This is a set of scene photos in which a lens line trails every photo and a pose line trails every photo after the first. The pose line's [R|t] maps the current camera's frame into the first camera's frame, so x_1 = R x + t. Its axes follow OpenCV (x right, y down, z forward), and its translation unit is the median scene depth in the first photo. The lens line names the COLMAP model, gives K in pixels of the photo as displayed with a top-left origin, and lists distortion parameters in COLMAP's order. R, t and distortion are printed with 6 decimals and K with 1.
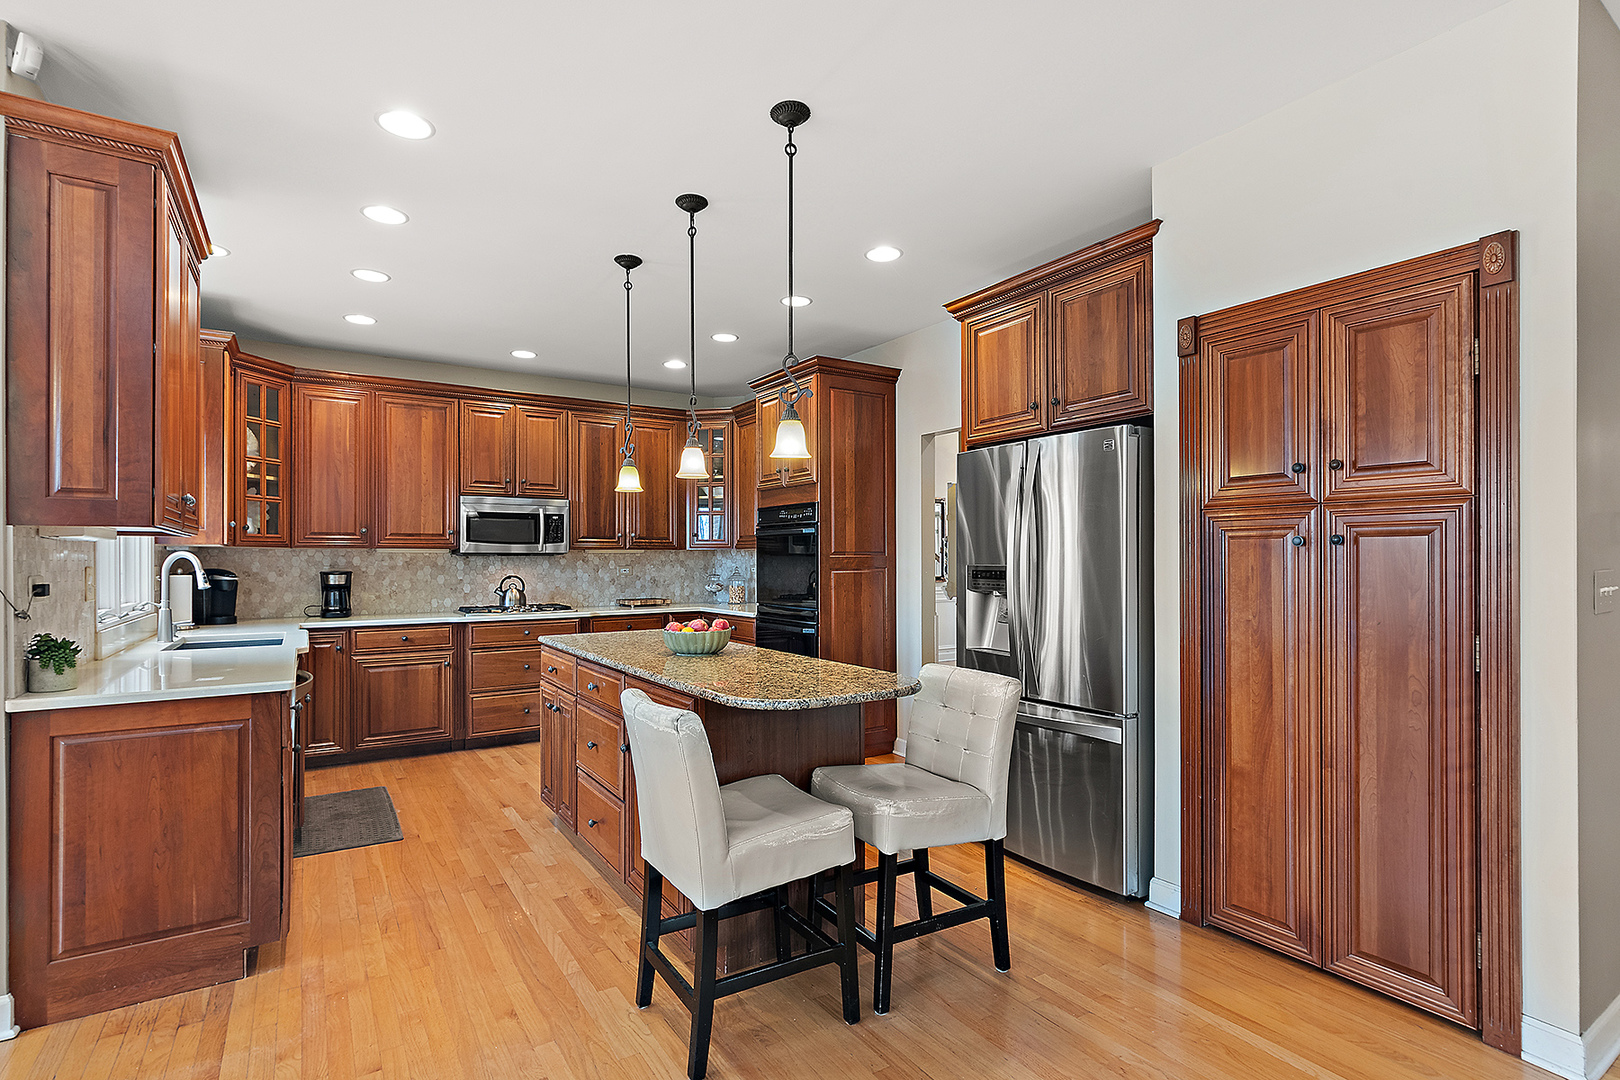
lens RADIAL K [[776.3, 0, 804.1], [0, 776.3, 555.0], [0, 0, 1]] dist [0.004500, -0.003185]
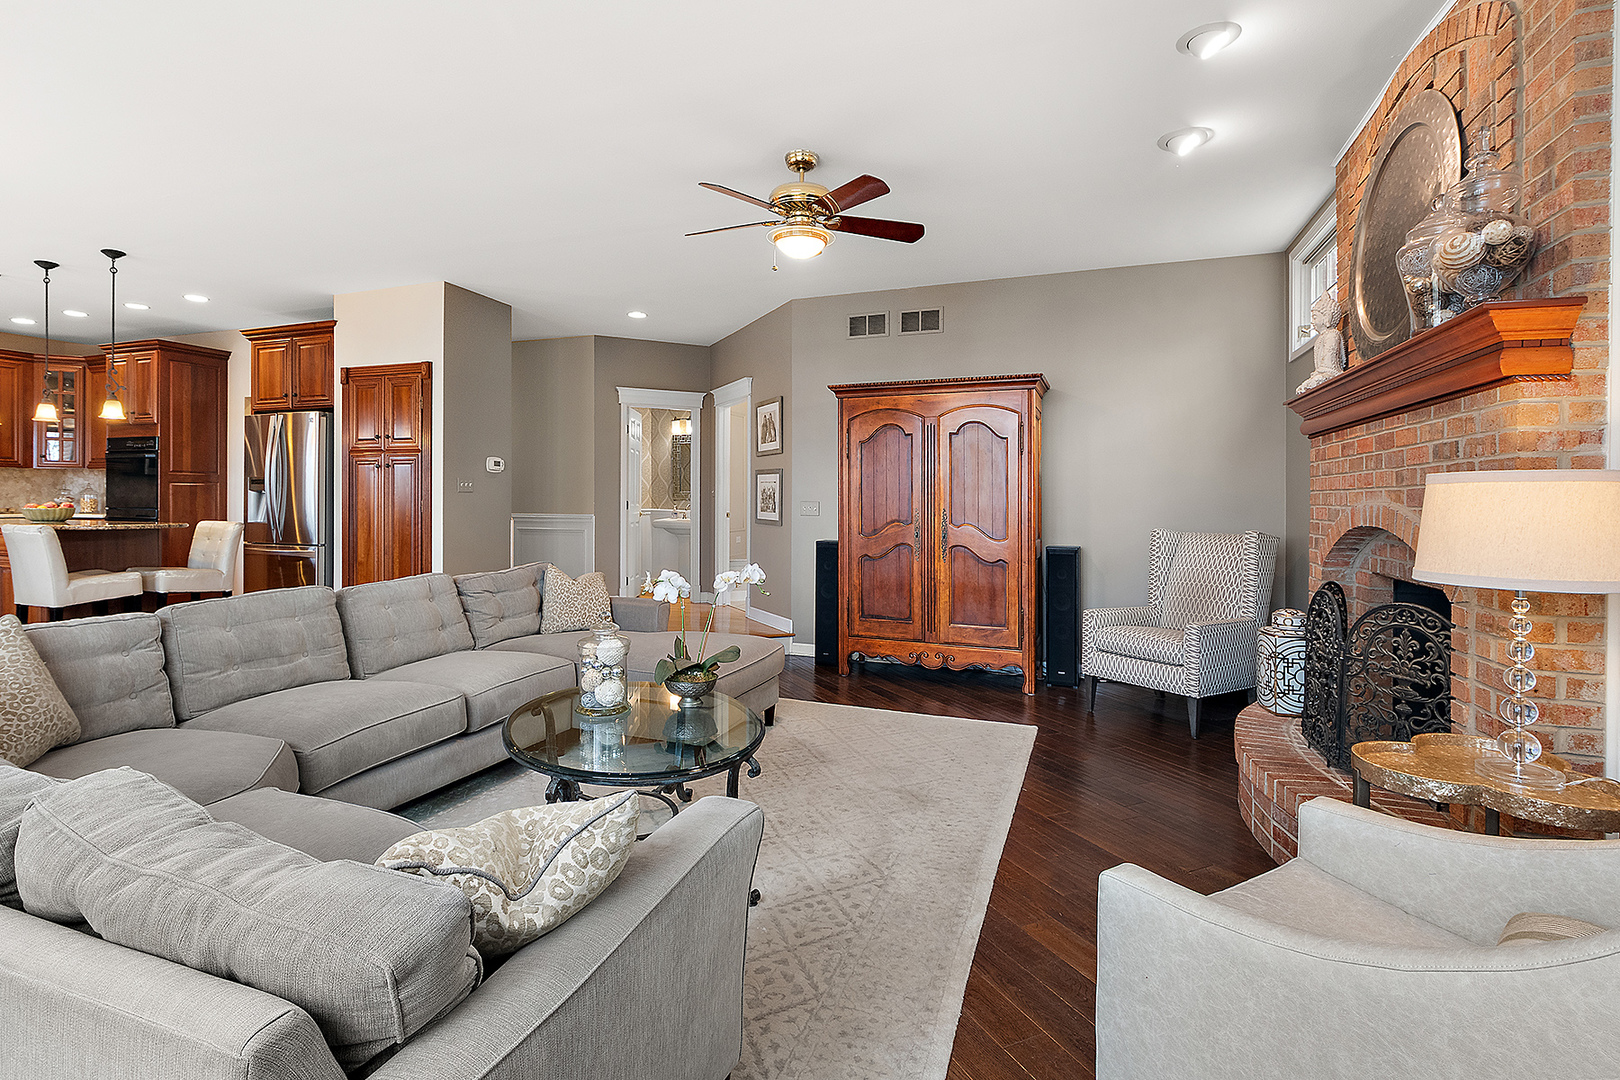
lens RADIAL K [[780.1, 0, 783.5], [0, 780.1, 499.3], [0, 0, 1]] dist [0.001283, 0.000645]
pose [[0.810044, 0.006409, 0.586334, 0.184738], [-0.010502, 0.999938, 0.003579, 0.056363], [-0.586275, -0.009057, 0.810061, -1.516023]]
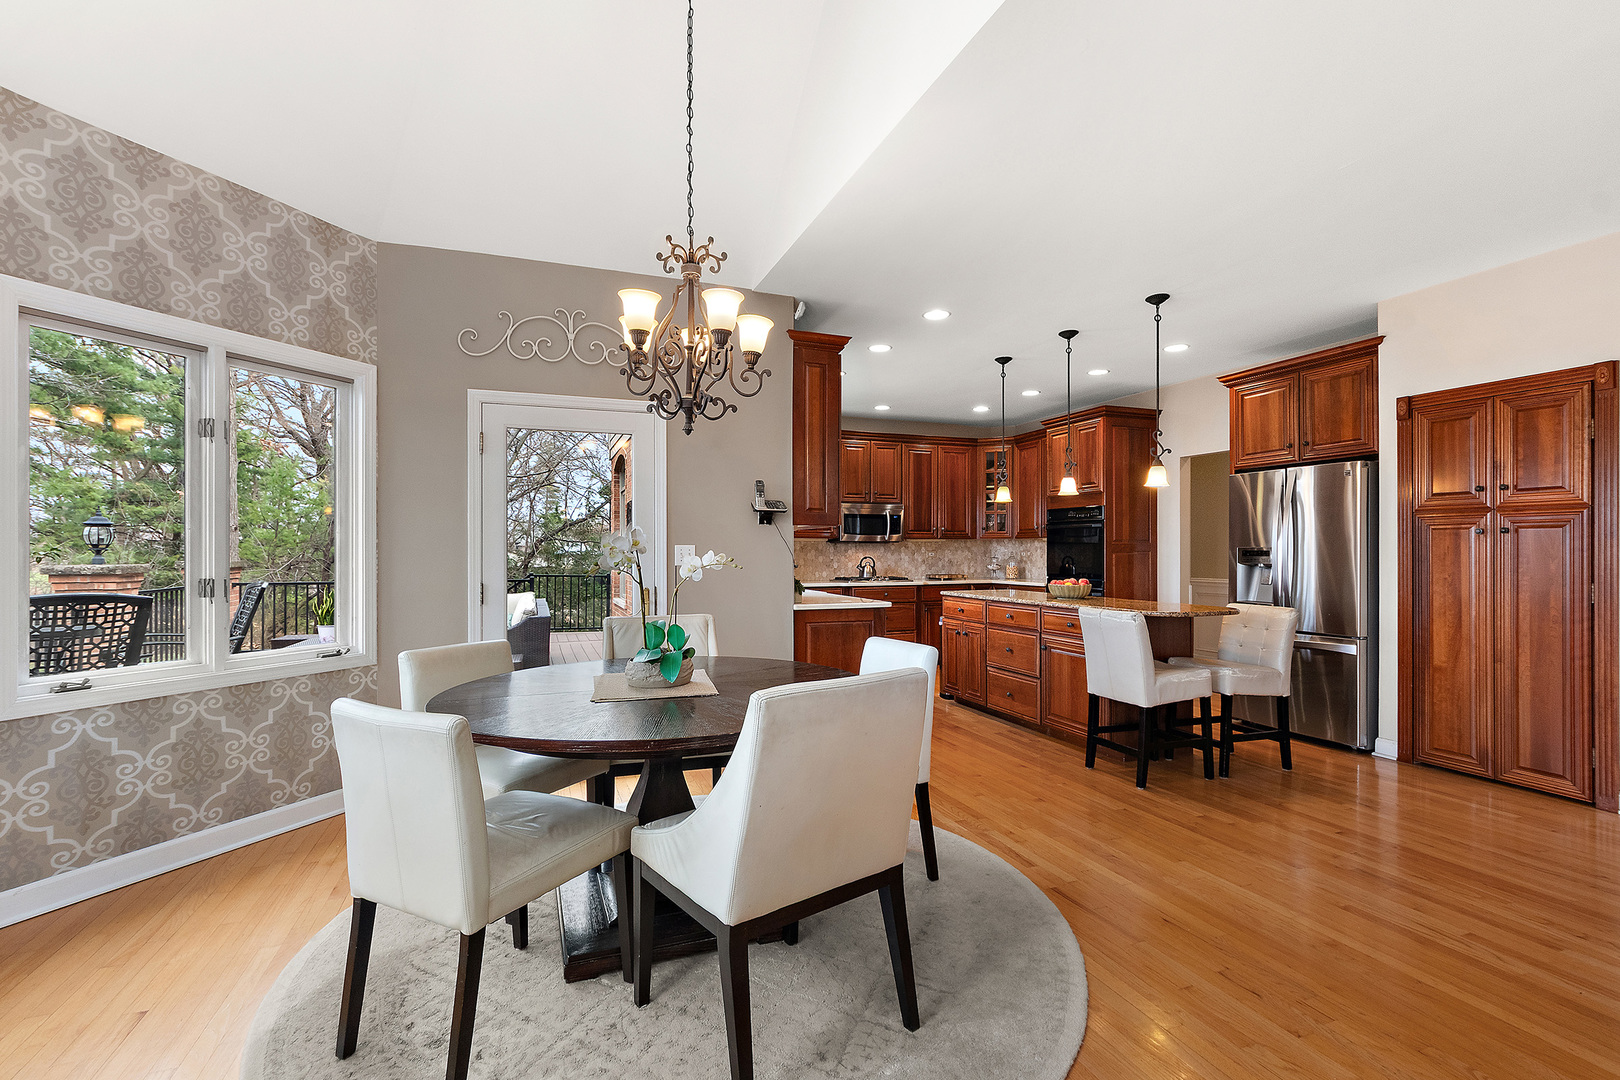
lens RADIAL K [[725.1, 0, 810.3], [0, 725.1, 547.0], [0, 0, 1]] dist [-0.003585, 0.003273]
pose [[0.979814, 0.001610, -0.199904, -0.411771], [-0.001495, 0.999999, 0.000725, 0.015221], [0.199905, -0.000412, 0.979815, -0.722999]]
